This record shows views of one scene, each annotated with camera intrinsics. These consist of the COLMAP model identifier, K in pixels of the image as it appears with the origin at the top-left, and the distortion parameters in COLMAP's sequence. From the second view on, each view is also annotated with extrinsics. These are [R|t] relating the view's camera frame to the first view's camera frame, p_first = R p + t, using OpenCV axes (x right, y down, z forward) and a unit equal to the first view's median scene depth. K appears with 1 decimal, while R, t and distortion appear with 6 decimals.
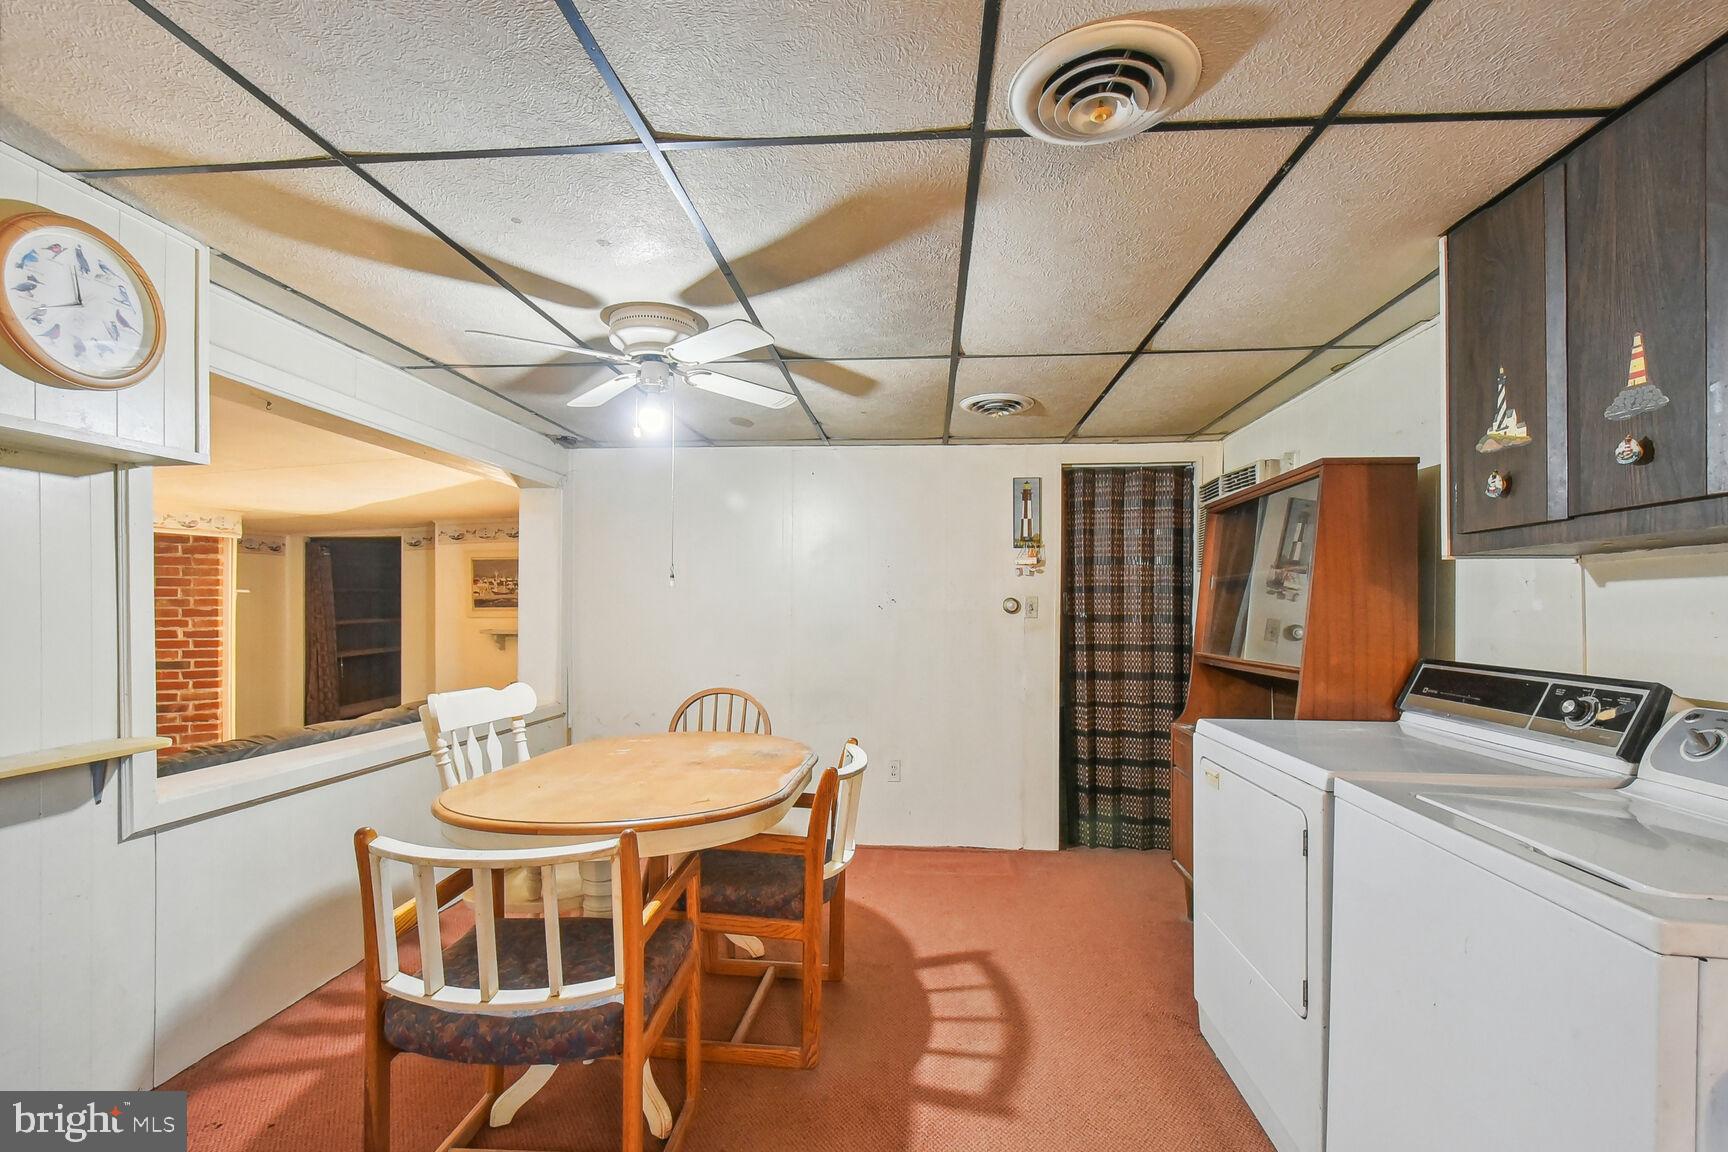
lens RADIAL K [[767.0, 0, 860.6], [0, 767.0, 614.9], [0, 0, 1]] dist [0.000244, 0.000071]
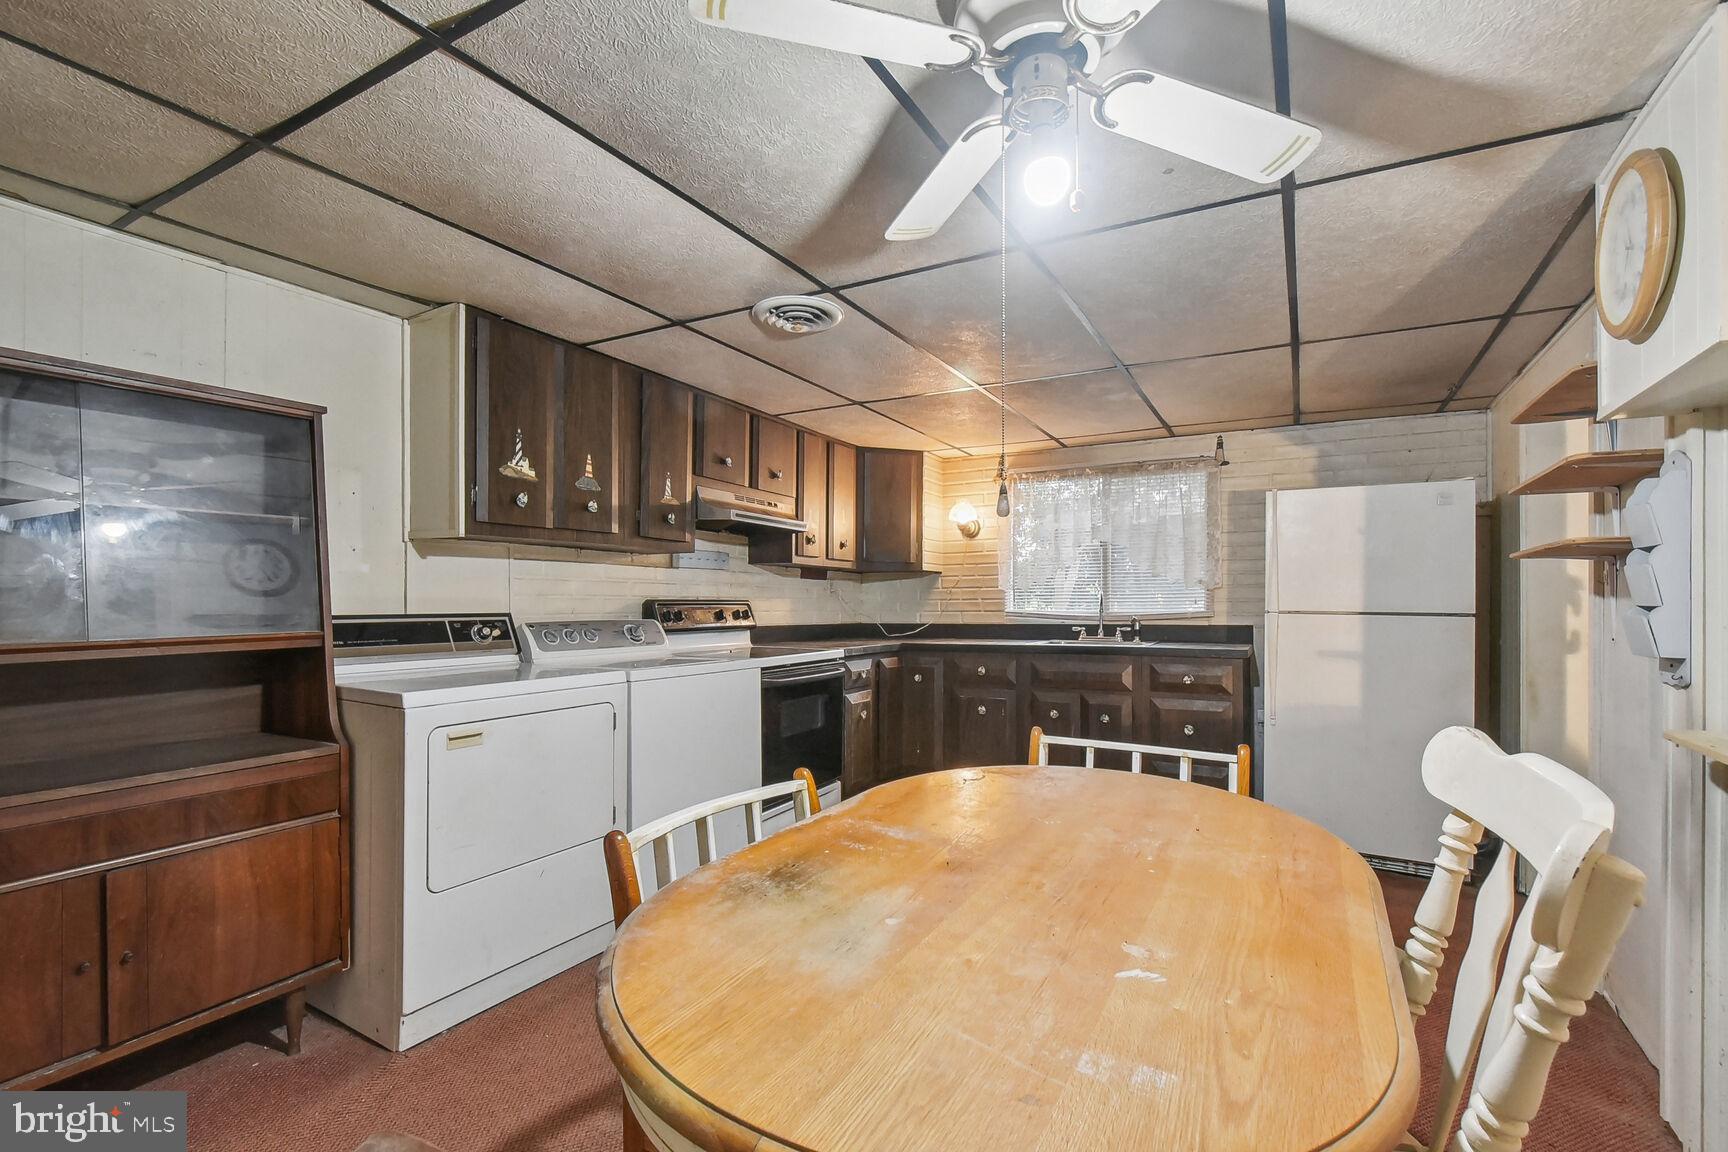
lens RADIAL K [[767.0, 0, 868.9], [0, 767.0, 587.1], [0, 0, 1]] dist [0.000244, 0.000071]
pose [[-0.907190, -0.011366, 0.420568, -0.570840], [-0.012441, 0.999923, 0.000189, 0.011372], [-0.420537, -0.005061, -0.907261, 2.239620]]
